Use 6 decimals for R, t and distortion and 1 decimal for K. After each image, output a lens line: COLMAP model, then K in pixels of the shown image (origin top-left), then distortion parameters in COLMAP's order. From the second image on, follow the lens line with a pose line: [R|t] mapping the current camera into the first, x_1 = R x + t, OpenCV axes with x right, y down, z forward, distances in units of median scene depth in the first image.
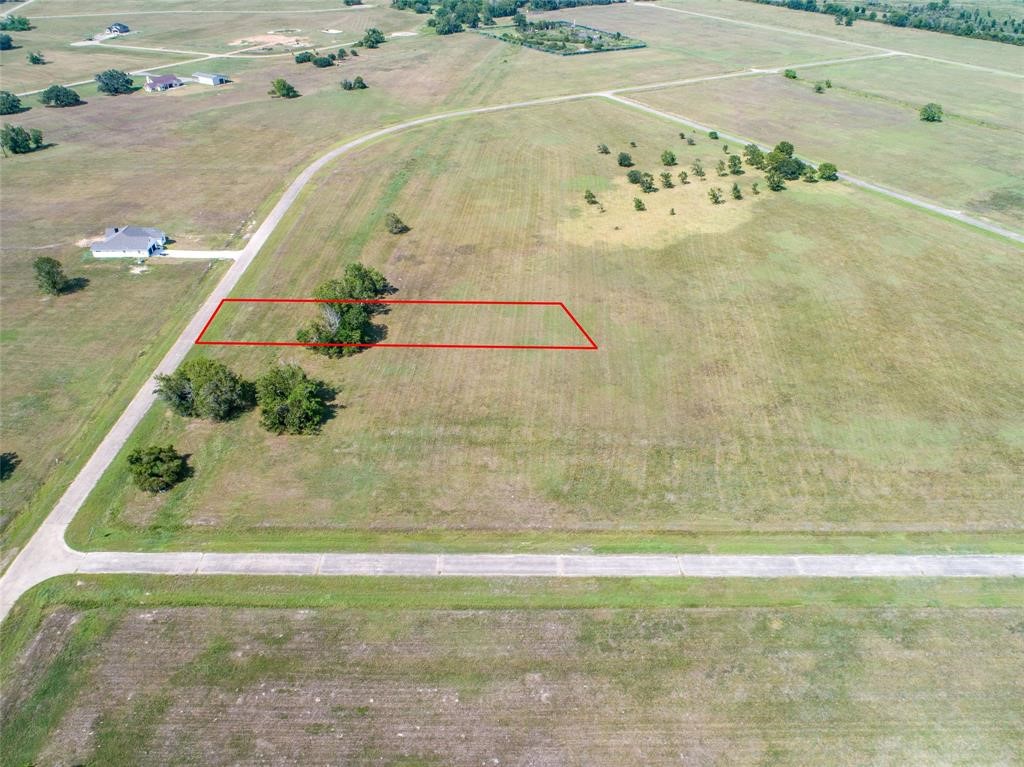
lens RADIAL K [[765.8, 0, 513.8], [0, 765.8, 395.6], [0, 0, 1]] dist [-0.026974, 0.011007]
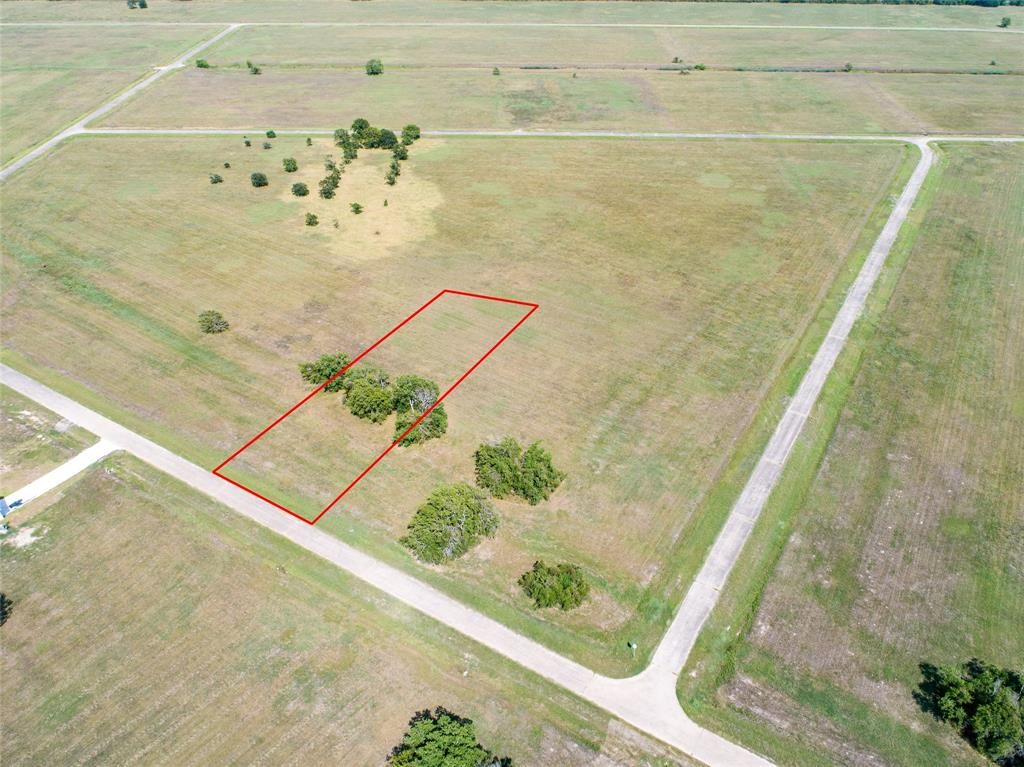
lens RADIAL K [[765.8, 0, 513.8], [0, 765.8, 395.6], [0, 0, 1]] dist [-0.026974, 0.011007]
pose [[0.521933, -0.504221, 0.688002, -0.954388], [0.474722, 0.841831, 0.256824, -0.340250], [-0.708678, 0.192565, 0.678744, 0.334948]]
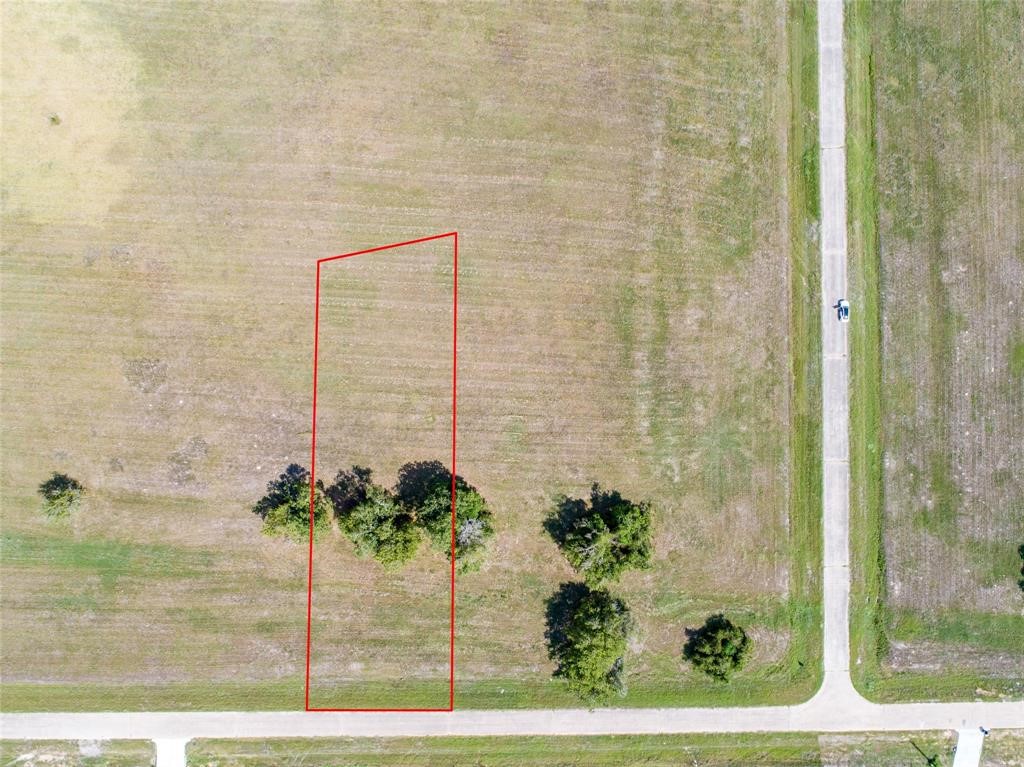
lens RADIAL K [[765.8, 0, 513.8], [0, 765.8, 395.6], [0, 0, 1]] dist [-0.026974, 0.011007]
pose [[-0.008748, -0.999956, 0.003432, -0.127665], [0.548253, -0.001926, 0.836310, -0.820113], [-0.836267, 0.009197, 0.548246, 0.636564]]
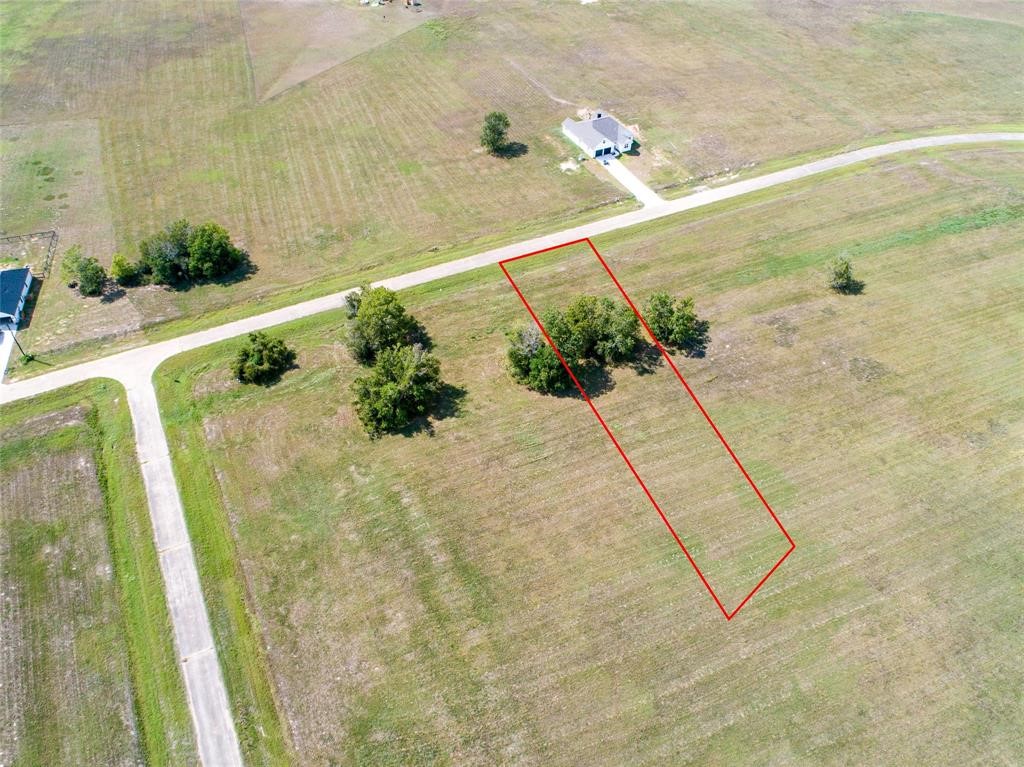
lens RADIAL K [[754.5, 0, 513.3], [0, 754.5, 402.3], [0, 0, 1]] dist [-0.023388, 0.007832]
pose [[0.447887, 0.649120, -0.614850, 0.323917], [-0.510476, 0.750234, 0.420194, -0.431768], [0.734038, 0.125666, 0.667380, 0.542992]]
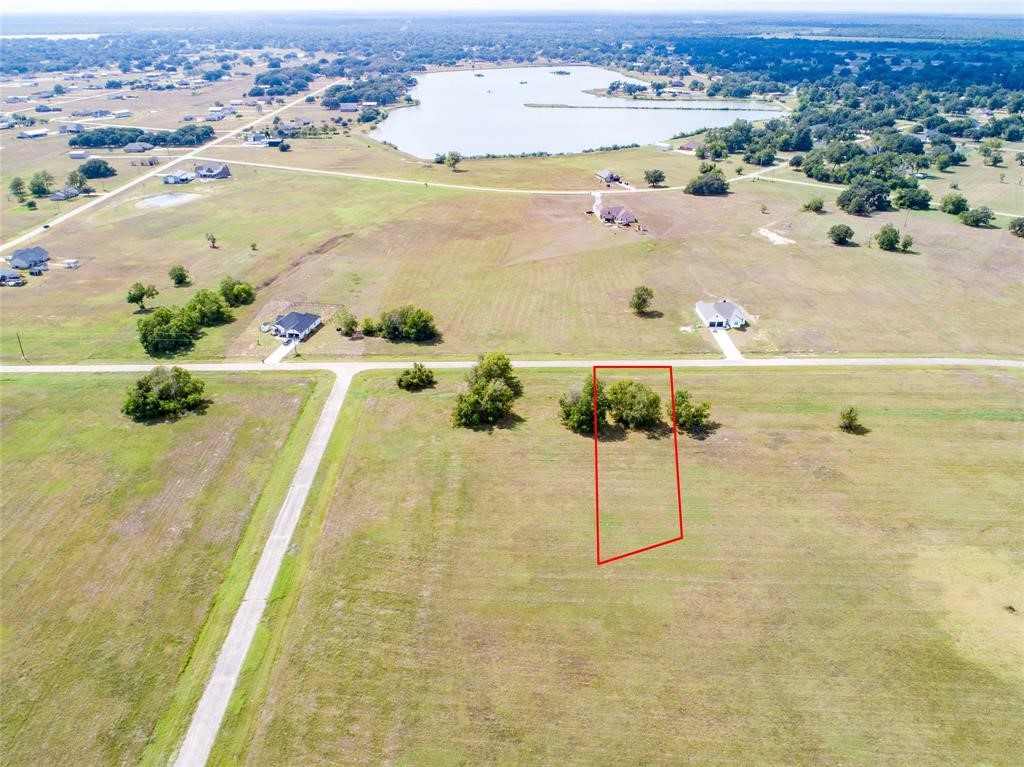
lens RADIAL K [[765.8, 0, 513.8], [0, 765.8, 395.6], [0, 0, 1]] dist [-0.026974, 0.011007]
pose [[0.021993, 0.457809, -0.888778, 0.928867], [-0.559077, 0.742629, 0.368694, -0.553529], [0.828824, 0.488787, 0.272283, 0.701359]]
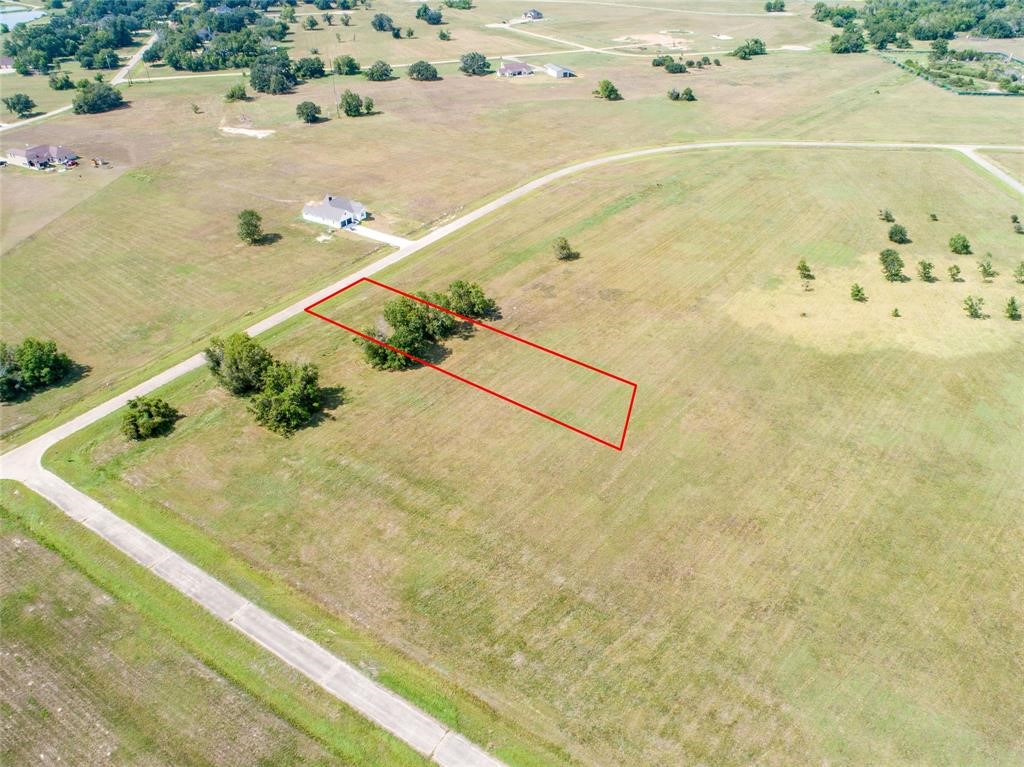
lens RADIAL K [[765.8, 0, 513.8], [0, 765.8, 395.6], [0, 0, 1]] dist [-0.026974, 0.011007]
pose [[0.835378, 0.306415, -0.456348, 0.438951], [-0.305082, 0.949063, 0.078773, -0.173625], [0.457240, 0.073418, 0.886307, 0.245230]]
